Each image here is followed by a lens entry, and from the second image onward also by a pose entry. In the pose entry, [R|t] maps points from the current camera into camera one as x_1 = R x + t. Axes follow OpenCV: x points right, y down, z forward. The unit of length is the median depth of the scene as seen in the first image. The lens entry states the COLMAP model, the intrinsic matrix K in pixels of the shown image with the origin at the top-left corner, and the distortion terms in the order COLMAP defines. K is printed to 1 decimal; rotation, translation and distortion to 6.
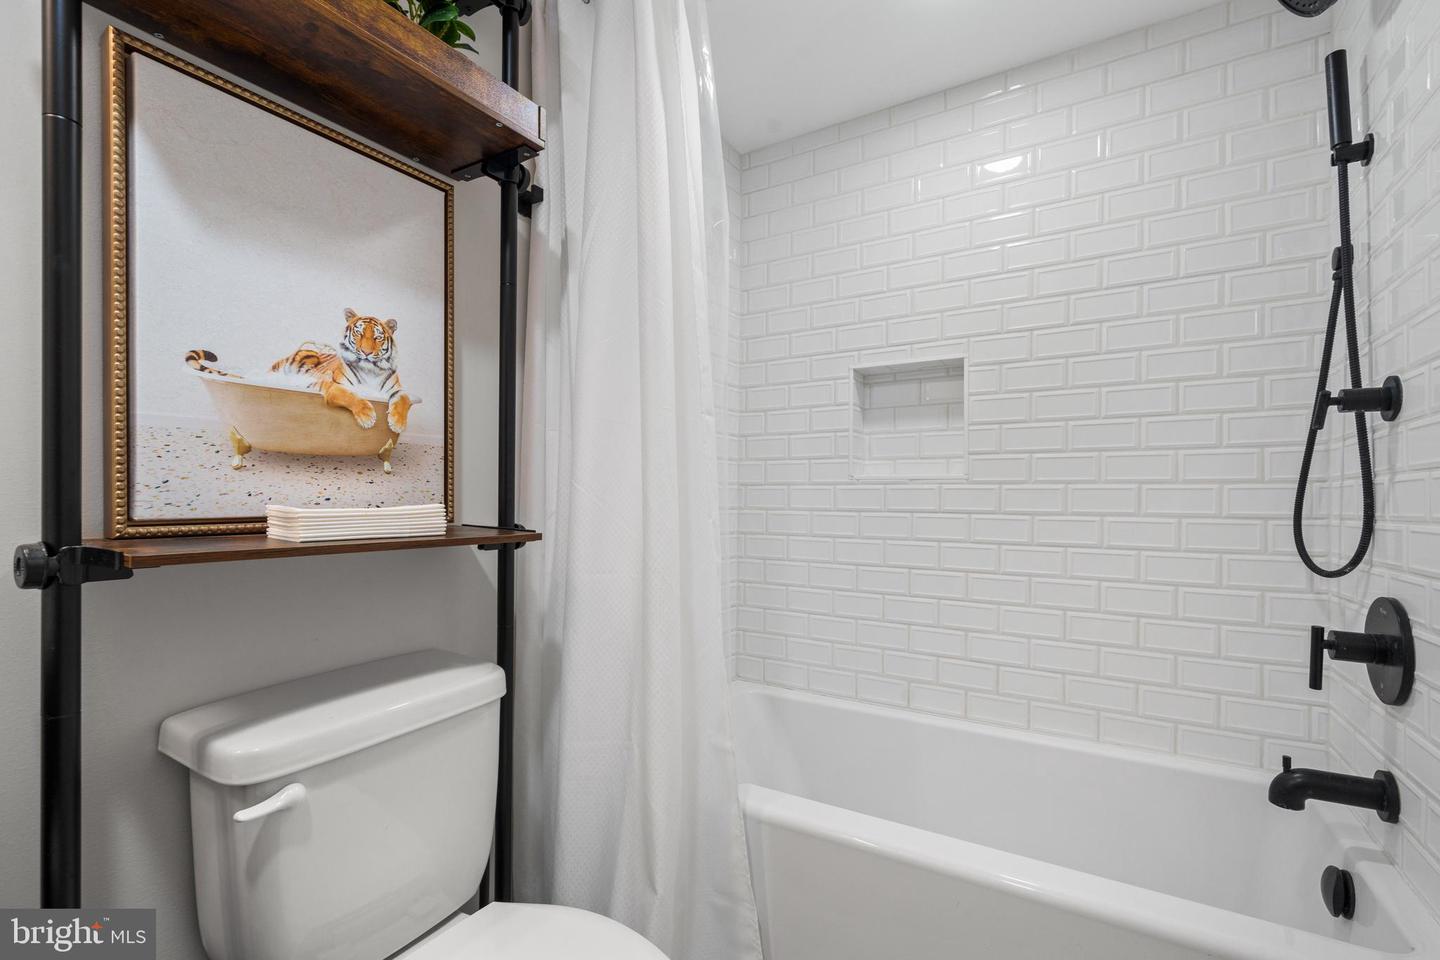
lens RADIAL K [[622.3, 0, 720.6], [0, 622.3, 504.3], [0, 0, 1]] dist [-0.001105, -0.000032]
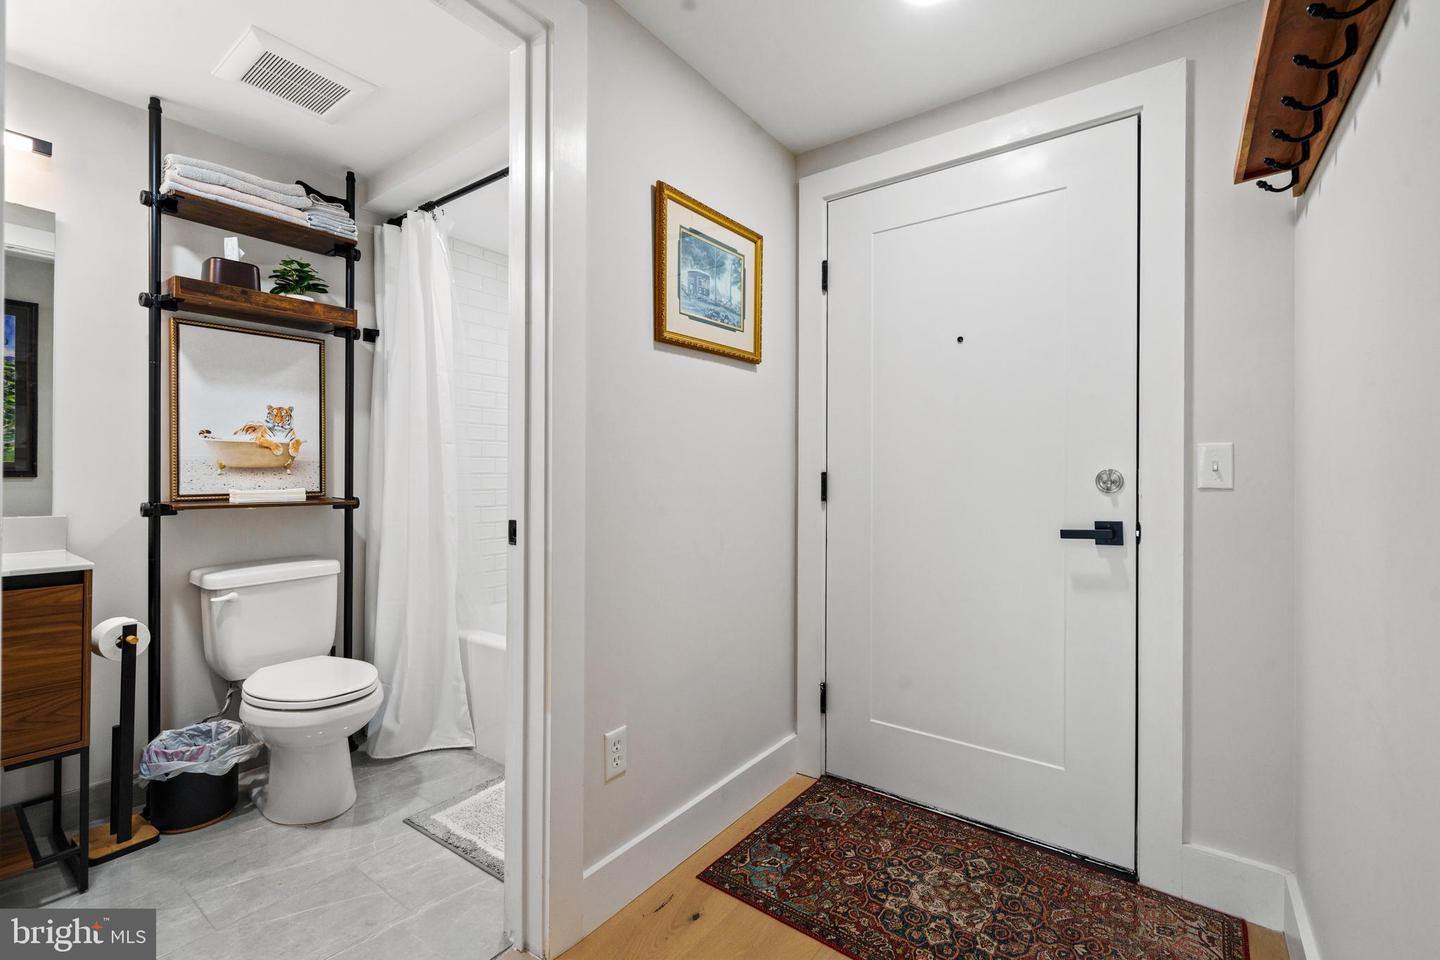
lens RADIAL K [[617.9, 0, 720.0], [0, 617.9, 480.0], [0, 0, 1]] dist [-0.001184, 0.000011]
pose [[0.996008, -0.001038, -0.089263, 1.387338], [0.000931, 0.999999, -0.001243, -0.028425], [0.089265, 0.001155, 0.996007, -1.243089]]
